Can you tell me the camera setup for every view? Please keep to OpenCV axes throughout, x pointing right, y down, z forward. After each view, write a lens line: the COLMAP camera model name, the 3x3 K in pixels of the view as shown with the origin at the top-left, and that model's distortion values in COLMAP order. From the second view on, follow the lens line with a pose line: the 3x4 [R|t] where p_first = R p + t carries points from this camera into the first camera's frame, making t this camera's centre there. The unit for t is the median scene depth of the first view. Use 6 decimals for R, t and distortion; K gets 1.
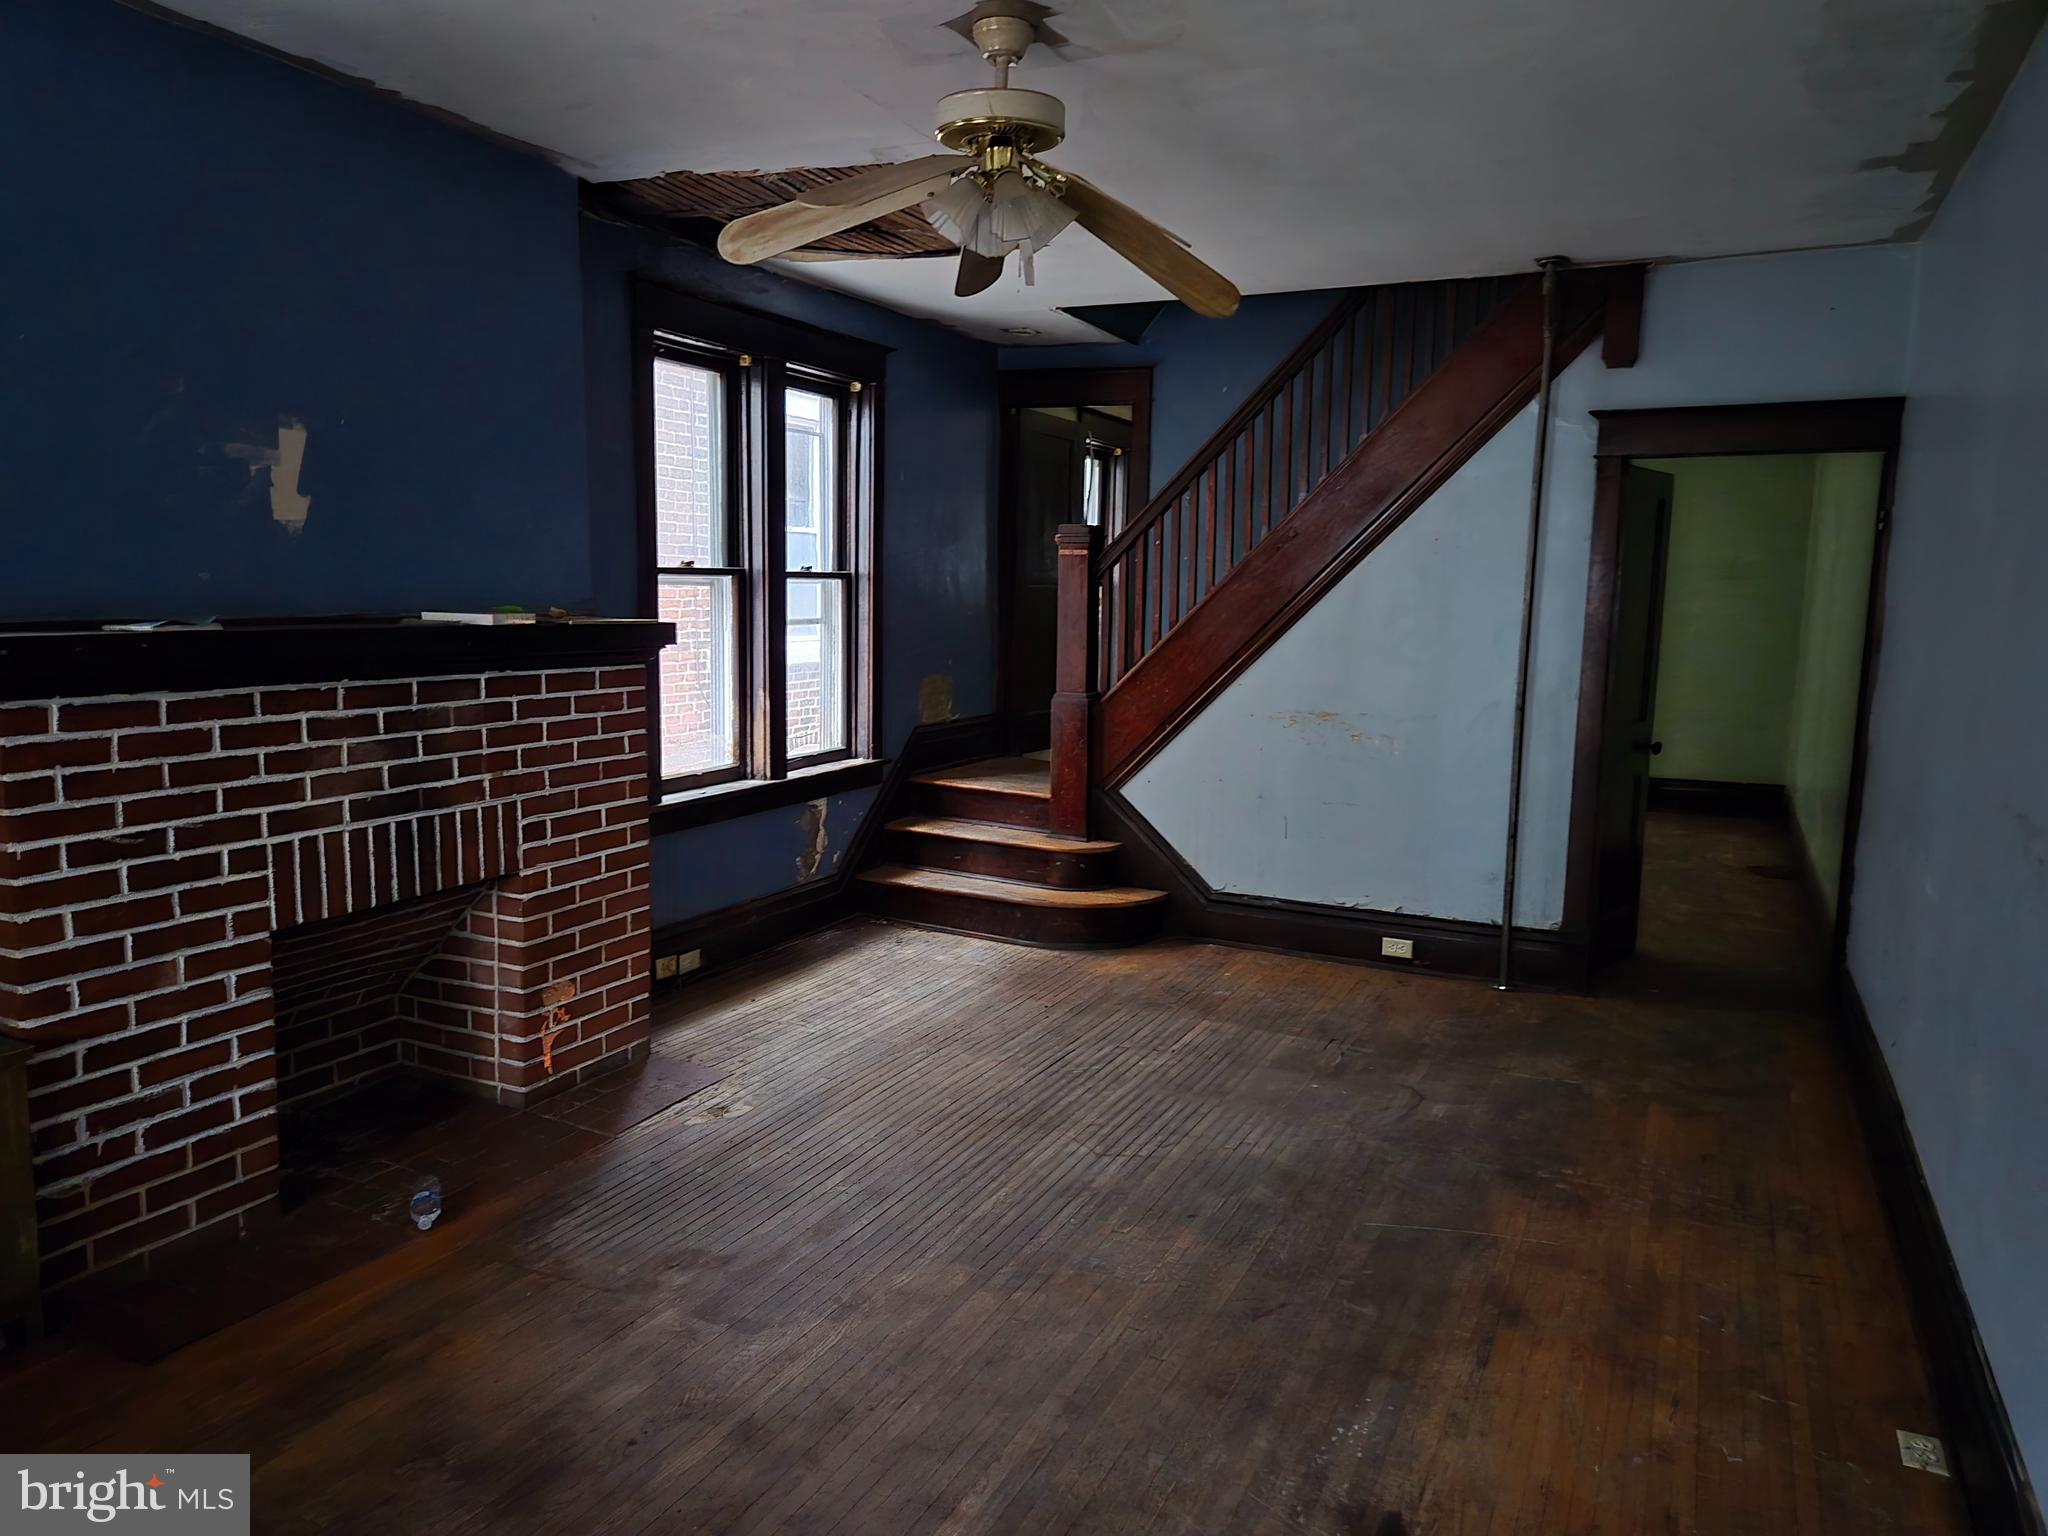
lens RADIAL K [[1402.8, 0, 1025.8], [0, 1402.8, 755.9], [0, 0, 1]] dist [0.076936, -0.075660]
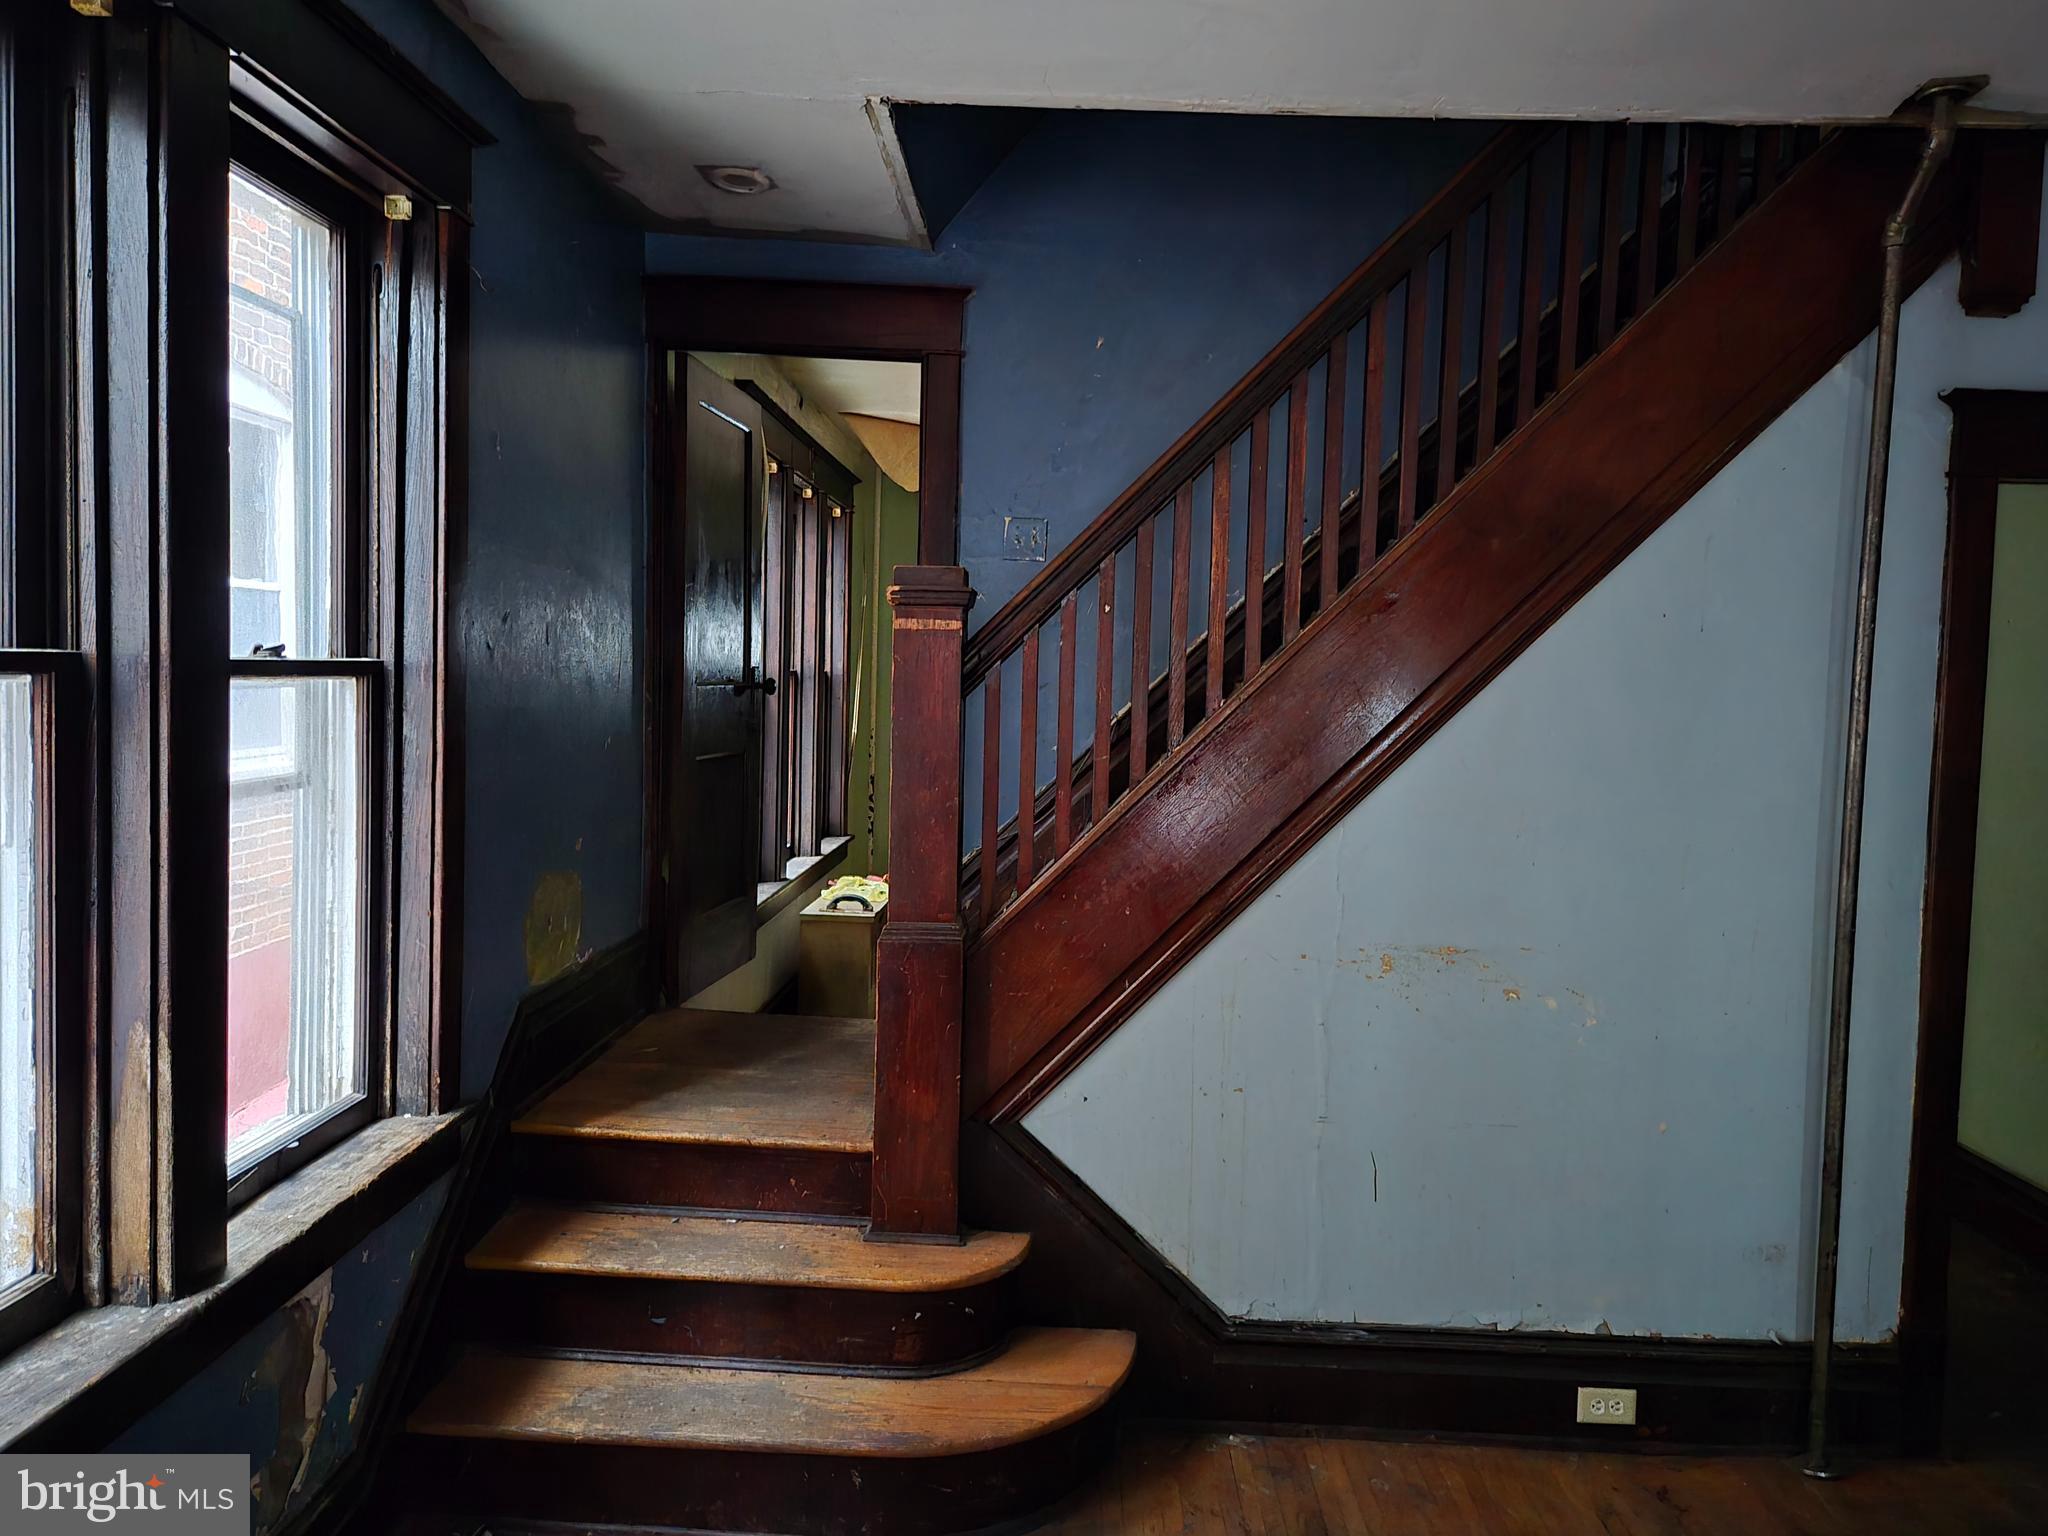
lens RADIAL K [[1402.8, 0, 1025.8], [0, 1402.8, 755.9], [0, 0, 1]] dist [0.076936, -0.075660]
pose [[0.917934, -0.020549, 0.396200, -0.121815], [0.044158, 0.997744, -0.050558, -0.077305], [-0.394267, 0.063904, 0.916771, 0.576628]]
